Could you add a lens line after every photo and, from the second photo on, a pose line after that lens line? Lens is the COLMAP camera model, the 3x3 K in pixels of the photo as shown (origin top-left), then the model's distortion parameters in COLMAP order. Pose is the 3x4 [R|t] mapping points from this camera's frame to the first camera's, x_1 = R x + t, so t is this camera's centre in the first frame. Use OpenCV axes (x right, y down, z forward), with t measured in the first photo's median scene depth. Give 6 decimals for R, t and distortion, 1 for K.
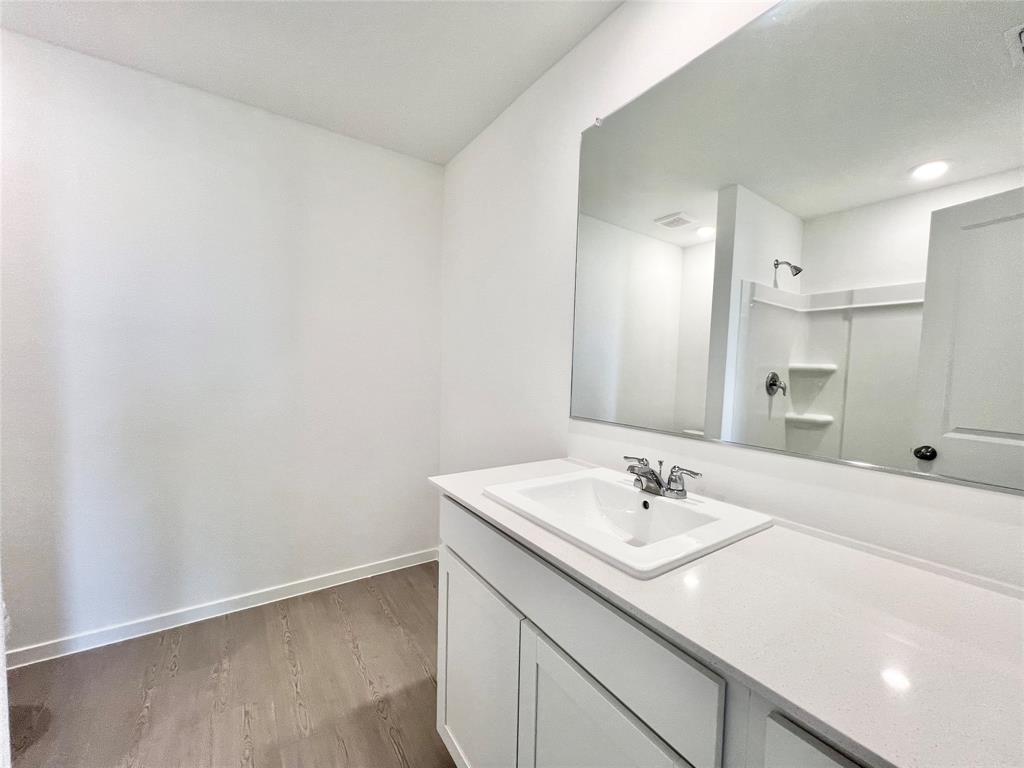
lens RADIAL K [[407.6, 0, 510.9], [0, 407.6, 388.9], [0, 0, 1]] dist [-0.000636, -0.000144]
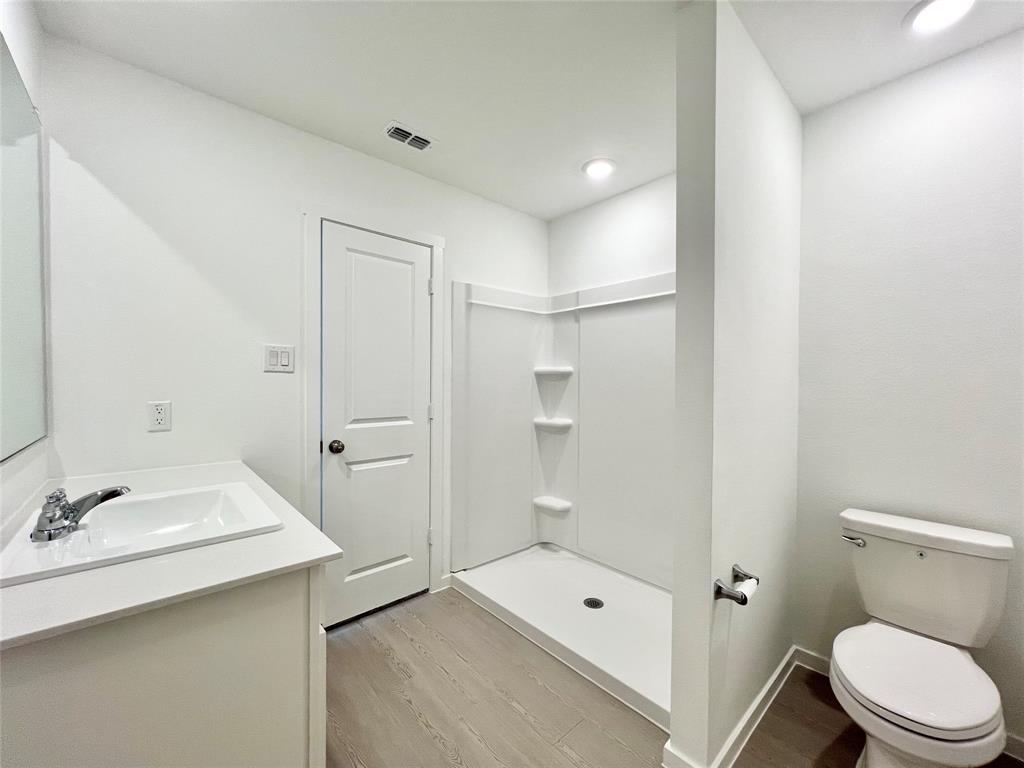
lens RADIAL K [[411.8, 0, 512.0], [0, 411.8, 384.0], [0, 0, 1]] dist [0.001096, 0.000080]
pose [[0.989713, -0.040979, 0.137074, 0.510475], [0.045890, 0.998406, -0.032858, 0.007874], [-0.135509, 0.038810, 0.990016, 0.037456]]
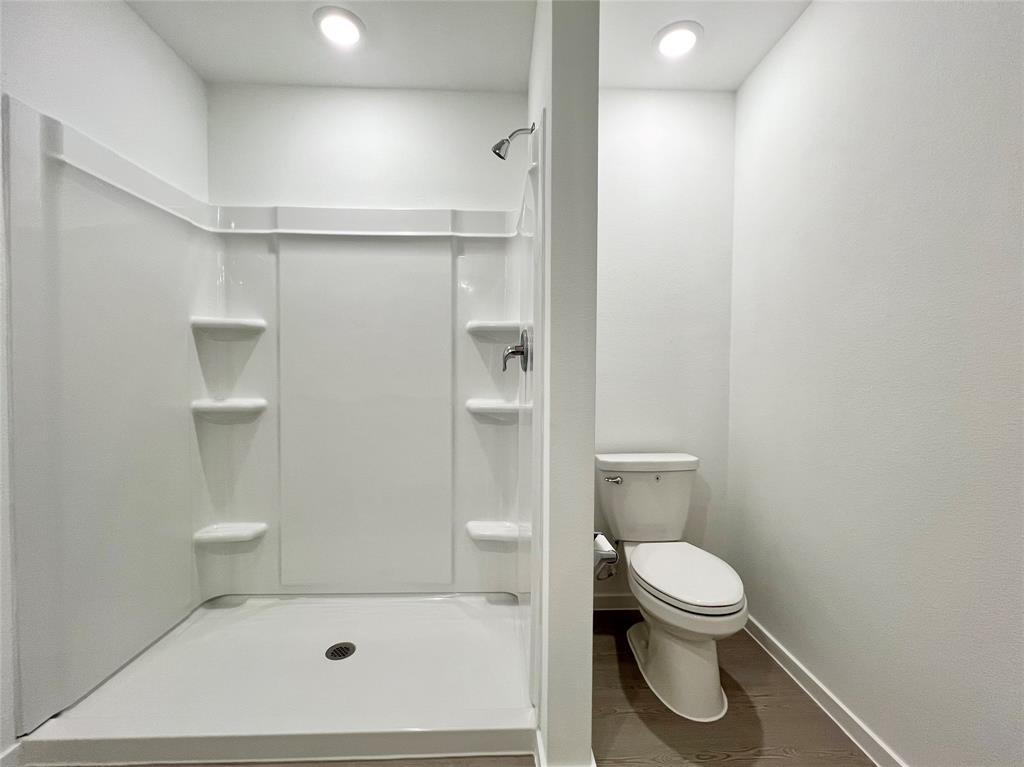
lens RADIAL K [[438.9, 0, 512.0], [0, 438.9, 383.5], [0, 0, 1]] dist [-0.002667, -0.000437]
pose [[0.523282, -0.059295, 0.850094, 0.397674], [0.056208, 0.997805, 0.034999, 0.039959], [-0.850304, 0.029467, 0.525466, 0.292792]]
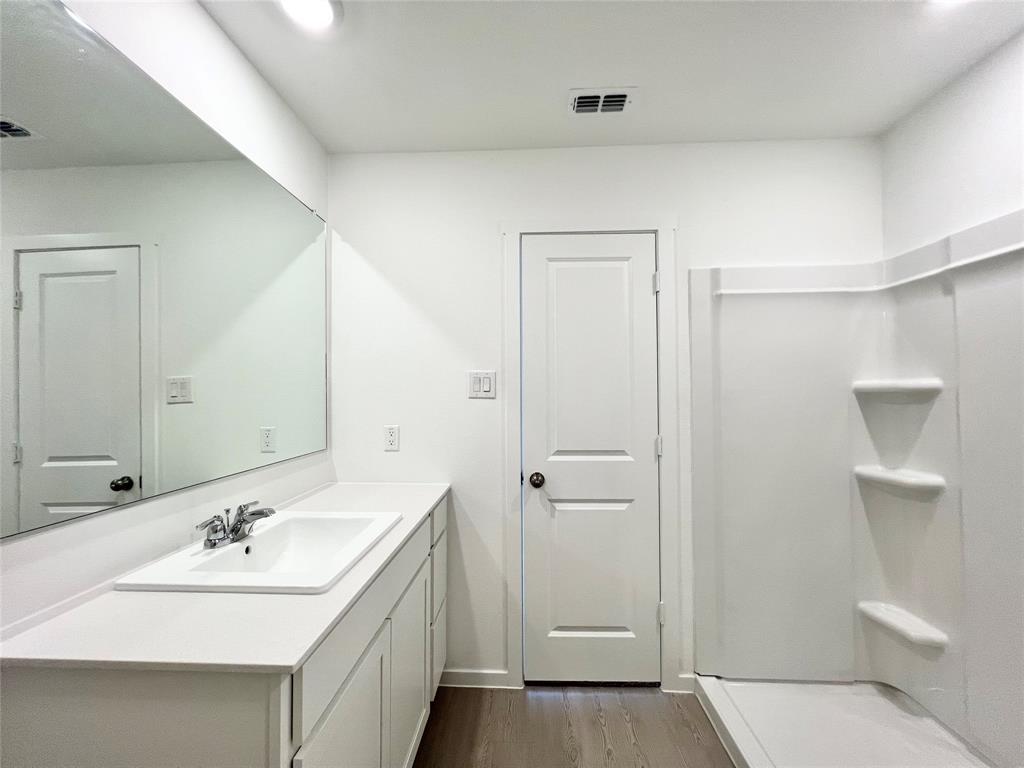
lens RADIAL K [[413.1, 0, 509.6], [0, 413.1, 386.7], [0, 0, 1]] dist [0.001828, 0.000521]
pose [[0.807975, -0.063507, -0.585784, 0.653036], [0.015219, 0.996092, -0.086999, -0.010397], [0.589020, 0.061378, 0.805784, 0.234744]]
